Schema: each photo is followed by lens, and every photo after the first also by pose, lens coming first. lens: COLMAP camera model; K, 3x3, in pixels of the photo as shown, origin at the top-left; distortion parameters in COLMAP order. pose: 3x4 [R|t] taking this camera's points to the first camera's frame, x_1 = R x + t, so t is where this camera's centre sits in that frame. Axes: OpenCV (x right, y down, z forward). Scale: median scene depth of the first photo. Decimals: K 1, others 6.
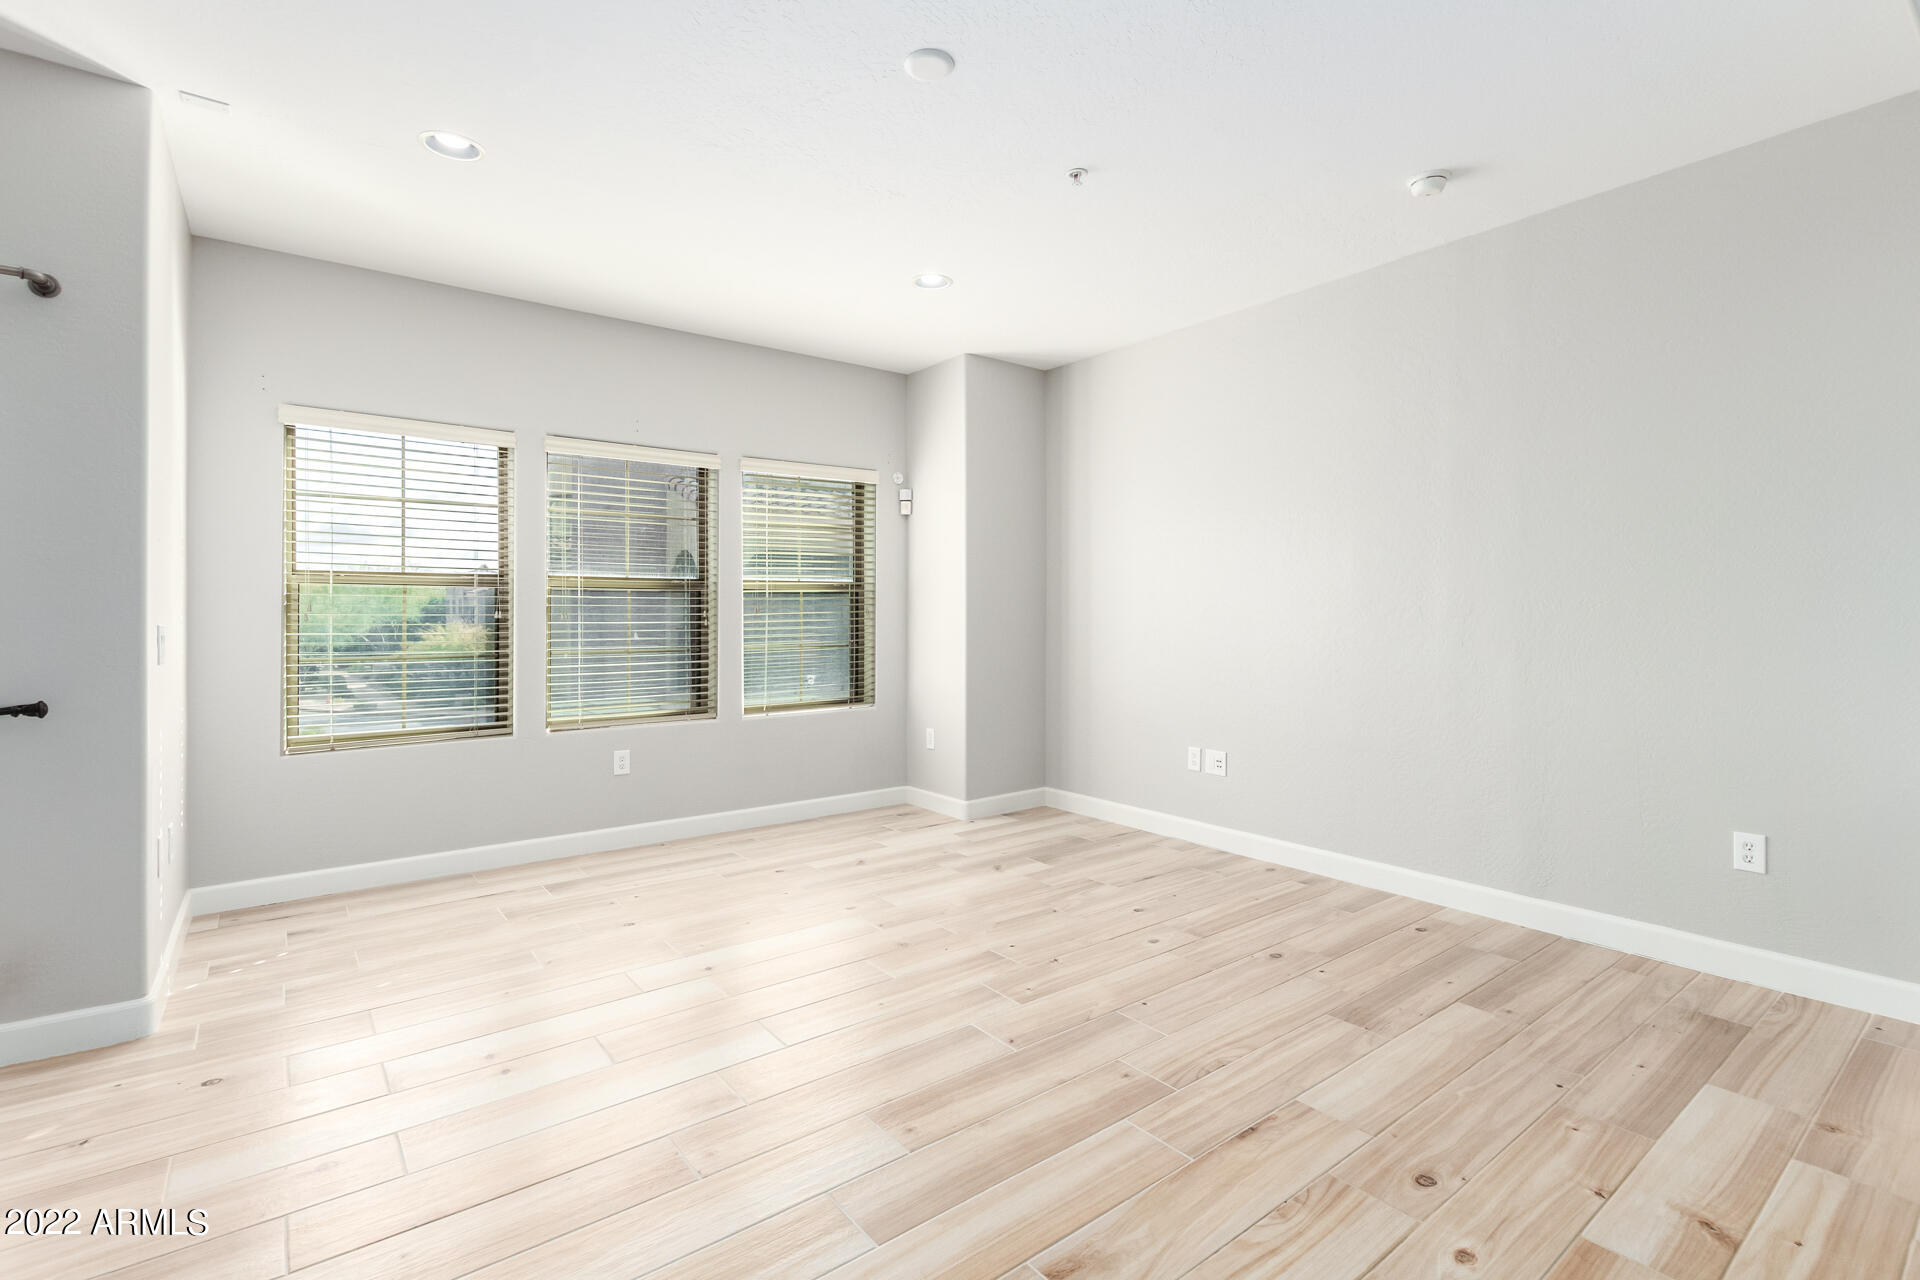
lens RADIAL K [[875.7, 0, 962.3], [0, 875.7, 630.2], [0, 0, 1]] dist [-0.000711, -0.000131]
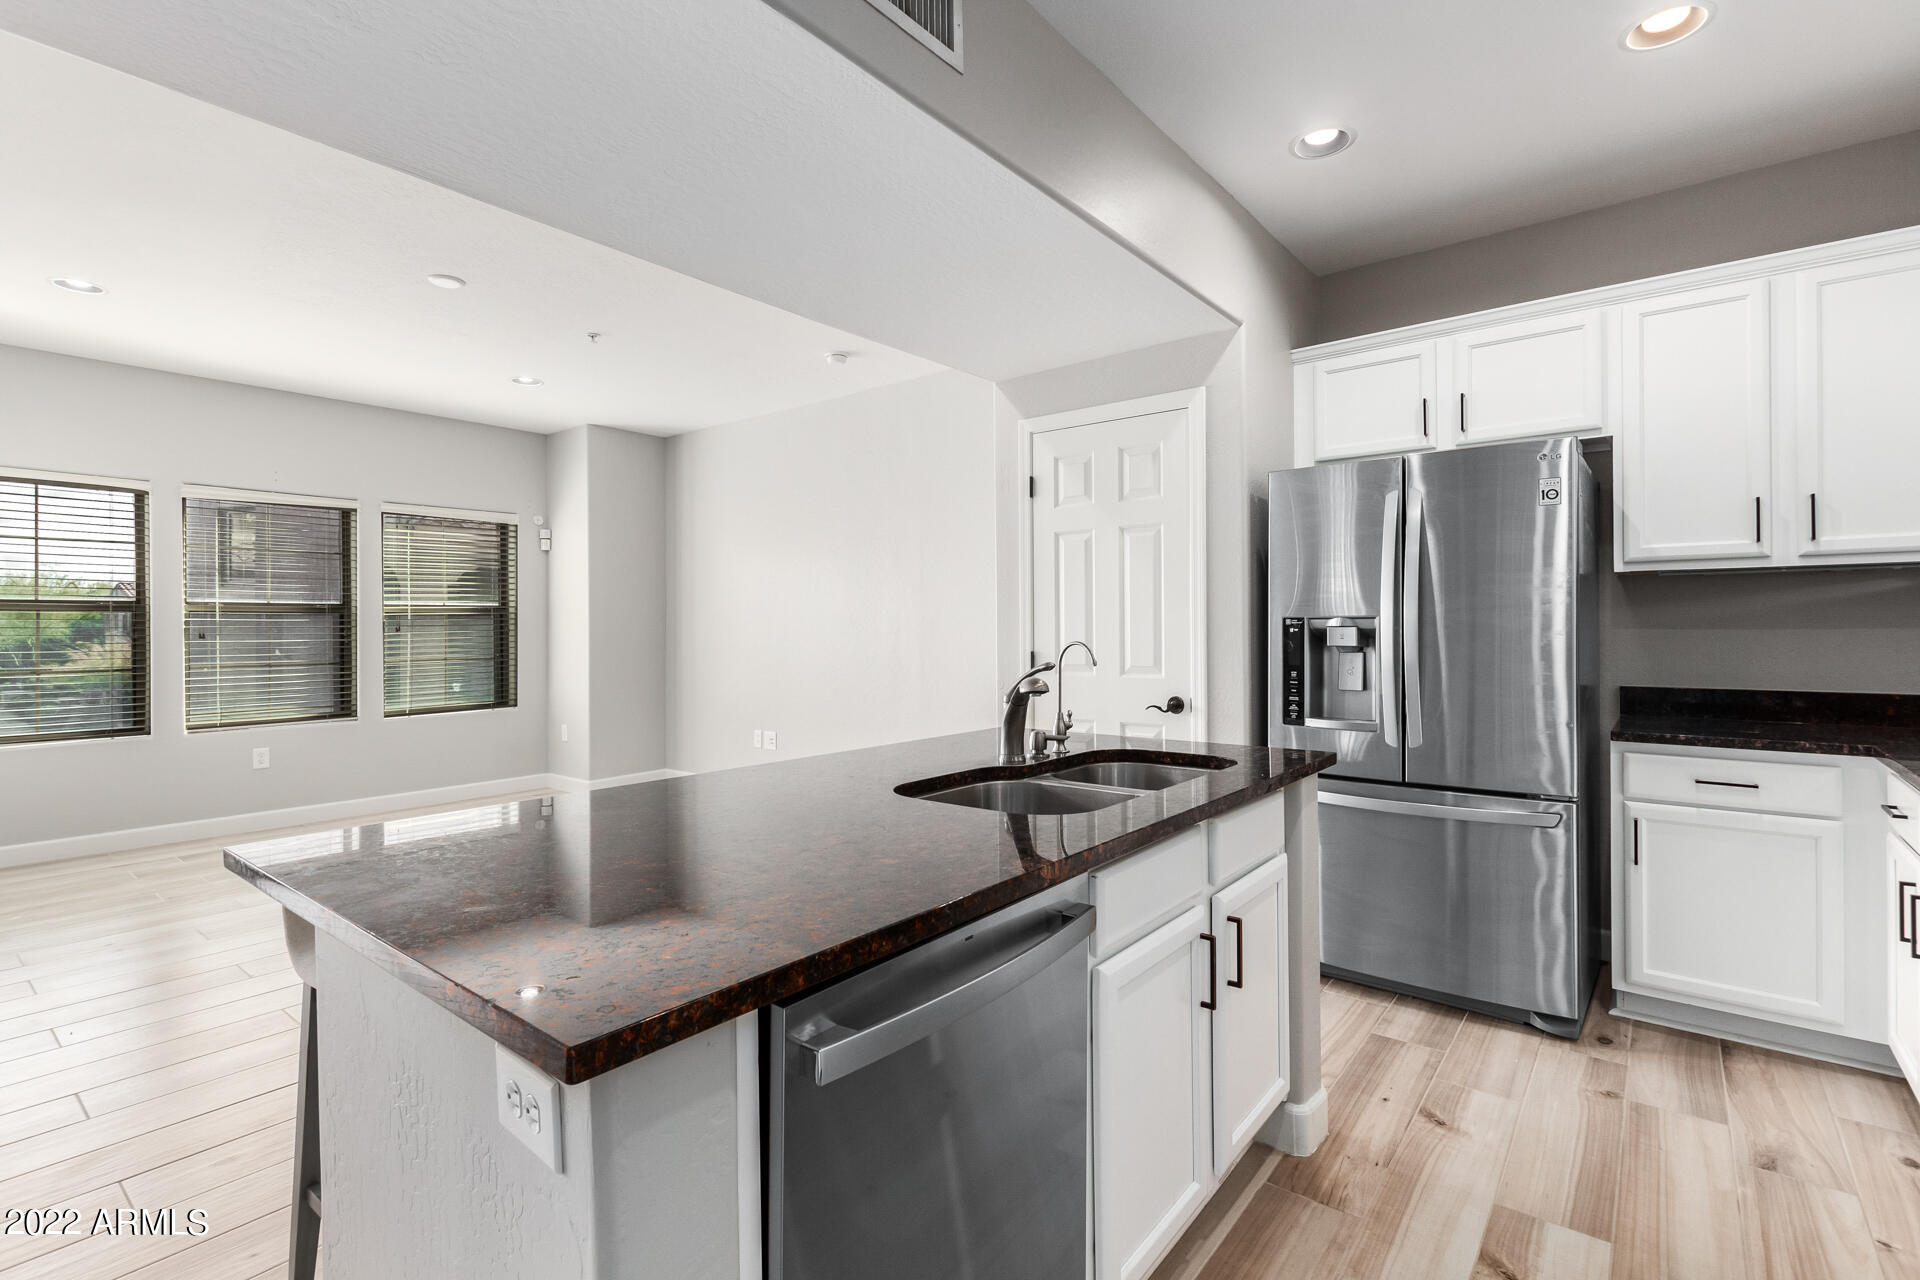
lens RADIAL K [[863.2, 0, 960.0], [0, 863.2, 640.0], [0, 0, 1]] dist [-0.000594, -0.000347]
pose [[0.969255, -0.007034, 0.245958, 0.232677], [0.008197, 0.999960, -0.003706, 0.001963], [-0.245922, 0.005609, 0.969273, -0.356117]]
